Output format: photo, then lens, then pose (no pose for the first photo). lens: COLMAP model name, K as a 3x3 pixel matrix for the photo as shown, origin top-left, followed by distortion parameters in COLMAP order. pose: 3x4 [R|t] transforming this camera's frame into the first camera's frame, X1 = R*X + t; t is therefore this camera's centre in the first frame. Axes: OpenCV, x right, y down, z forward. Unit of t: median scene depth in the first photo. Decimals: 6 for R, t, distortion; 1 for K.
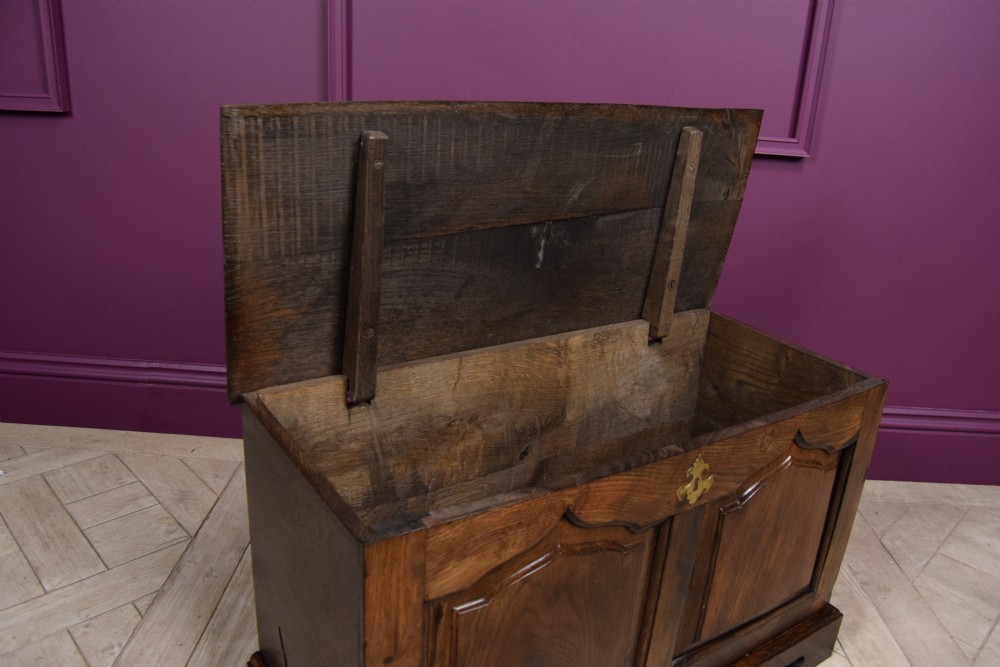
lens RADIAL K [[780.4, 0, 506.2], [0, 780.4, 338.6], [0, 0, 1]] dist [-0.098444, 0.042275]
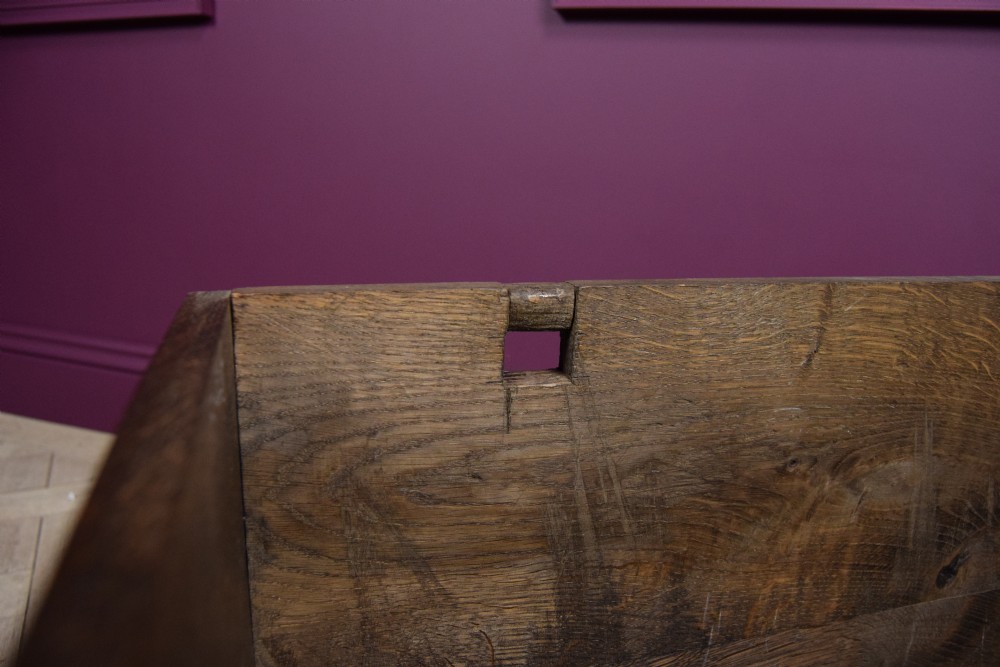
lens RADIAL K [[780.4, 0, 506.2], [0, 780.4, 338.6], [0, 0, 1]] dist [-0.098444, 0.042275]
pose [[0.955342, 0.053203, -0.290674, -0.088374], [-0.086190, 0.991056, -0.101883, 0.090036], [0.282654, 0.122386, 0.951382, 0.567196]]
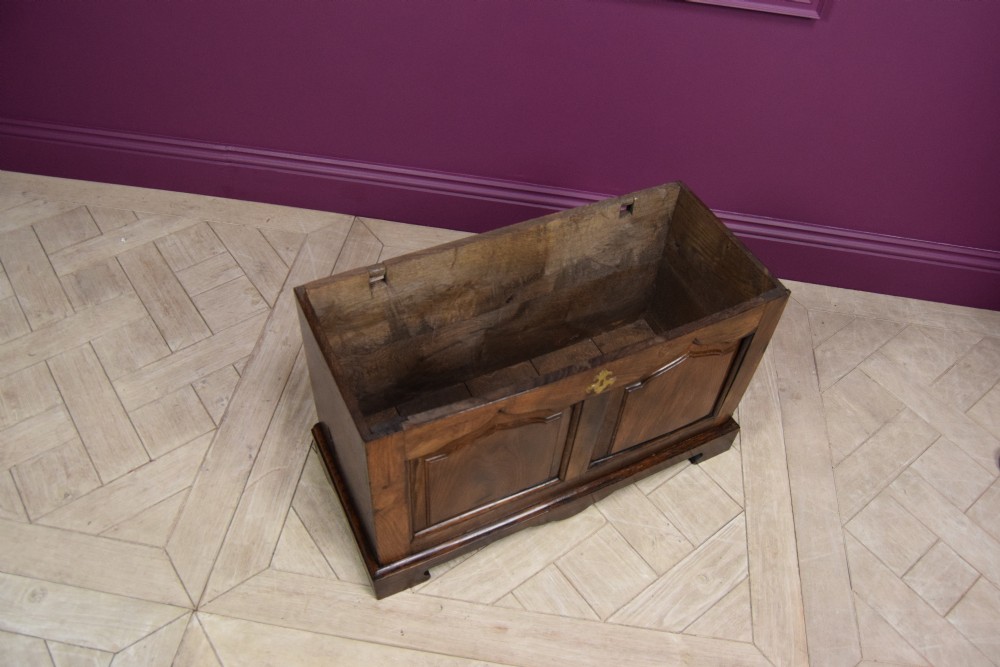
lens RADIAL K [[782.6, 0, 506.2], [0, 782.6, 339.0], [0, 0, 1]] dist [-0.097327, 0.040734]
pose [[0.992022, 0.095119, -0.082734, 0.135531], [-0.046309, 0.885349, 0.462616, -0.412647], [0.117252, -0.455094, 0.882690, -0.204314]]
